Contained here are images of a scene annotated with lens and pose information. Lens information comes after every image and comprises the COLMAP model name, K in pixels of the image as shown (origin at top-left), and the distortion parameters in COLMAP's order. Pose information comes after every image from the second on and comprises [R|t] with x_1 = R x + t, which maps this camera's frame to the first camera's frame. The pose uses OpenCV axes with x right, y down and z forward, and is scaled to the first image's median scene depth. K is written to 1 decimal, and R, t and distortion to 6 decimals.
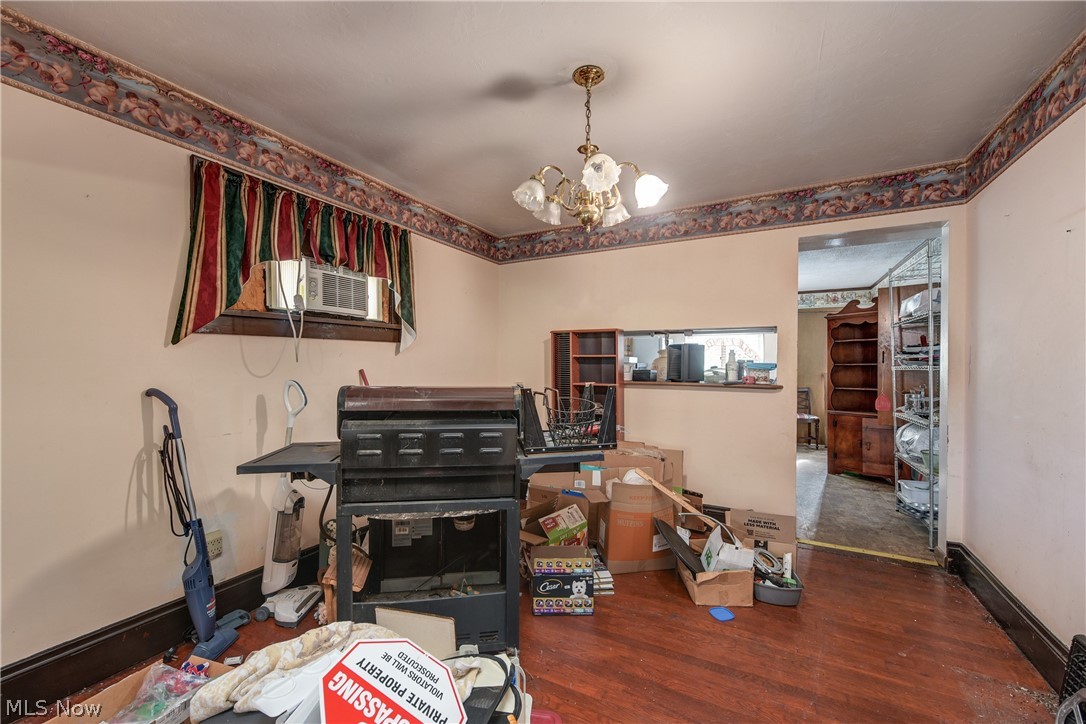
lens RADIAL K [[430.2, 0, 542.7], [0, 430.2, 367.1], [0, 0, 1]] dist [0.000179, -0.000162]
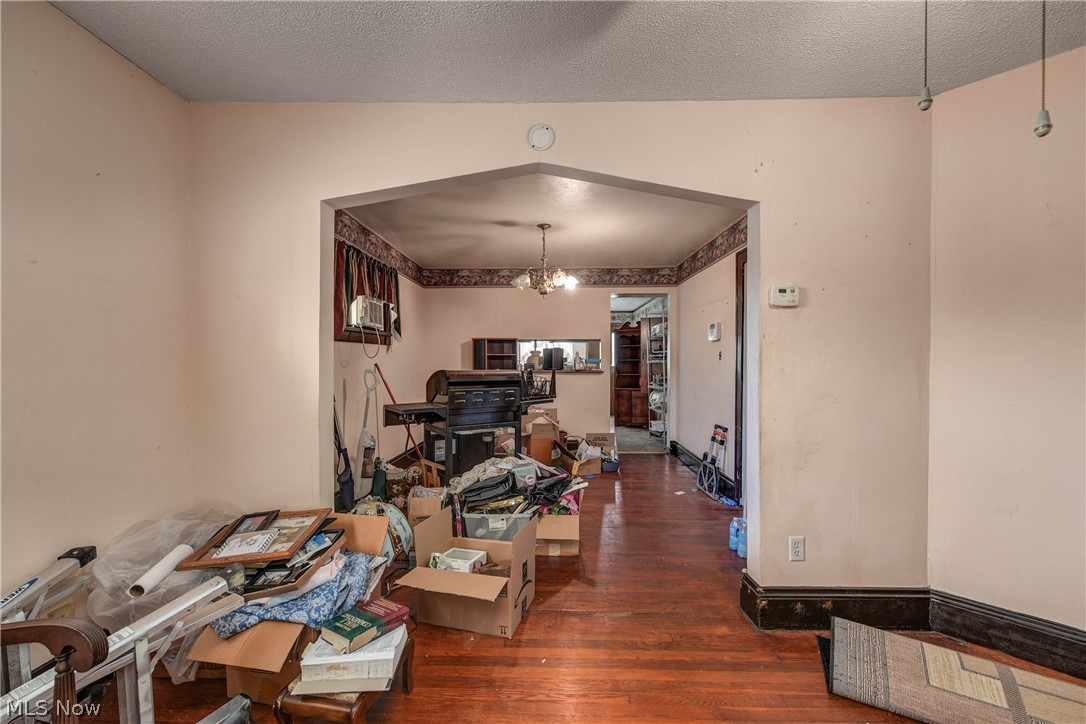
lens RADIAL K [[430.2, 0, 542.7], [0, 430.2, 367.1], [0, 0, 1]] dist [0.000179, -0.000162]
pose [[0.892840, -0.008798, 0.450289, -0.550255], [0.005480, 0.999947, 0.008671, 0.008892], [-0.450341, -0.005274, 0.892841, -0.585117]]
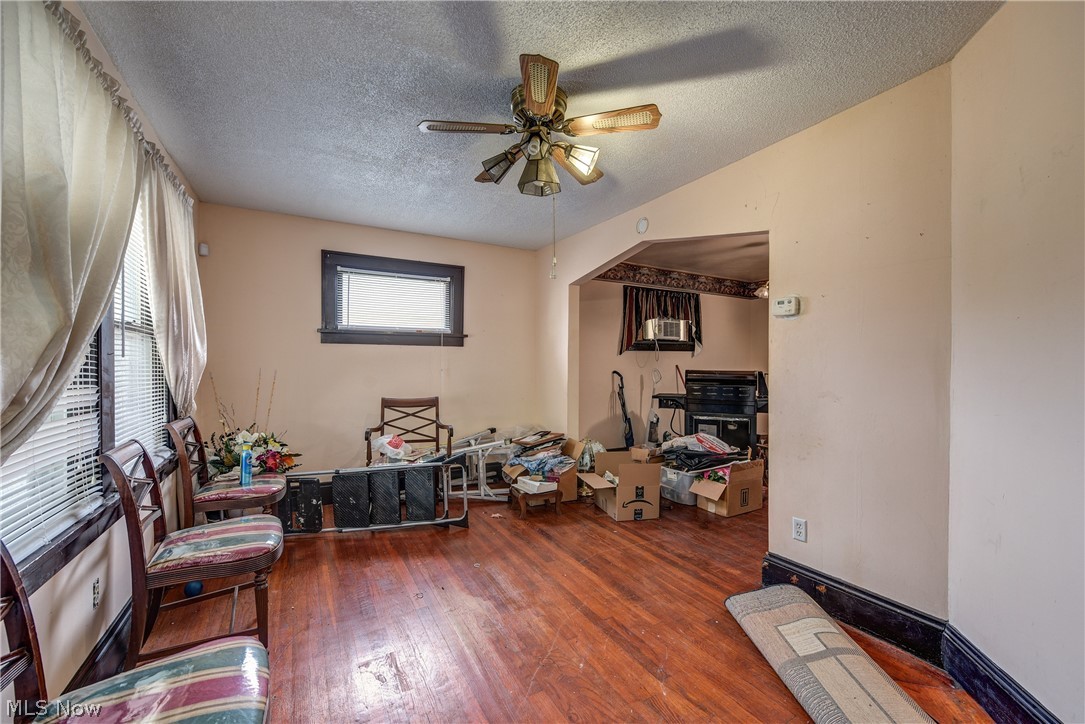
lens RADIAL K [[431.1, 0, 549.8], [0, 431.1, 367.4], [0, 0, 1]] dist [-0.000153, -0.000027]
pose [[0.851760, 0.001566, -0.523929, 0.140767], [-0.001677, 0.999999, 0.000262, 0.016802], [0.523929, 0.000655, 0.851762, -1.048973]]
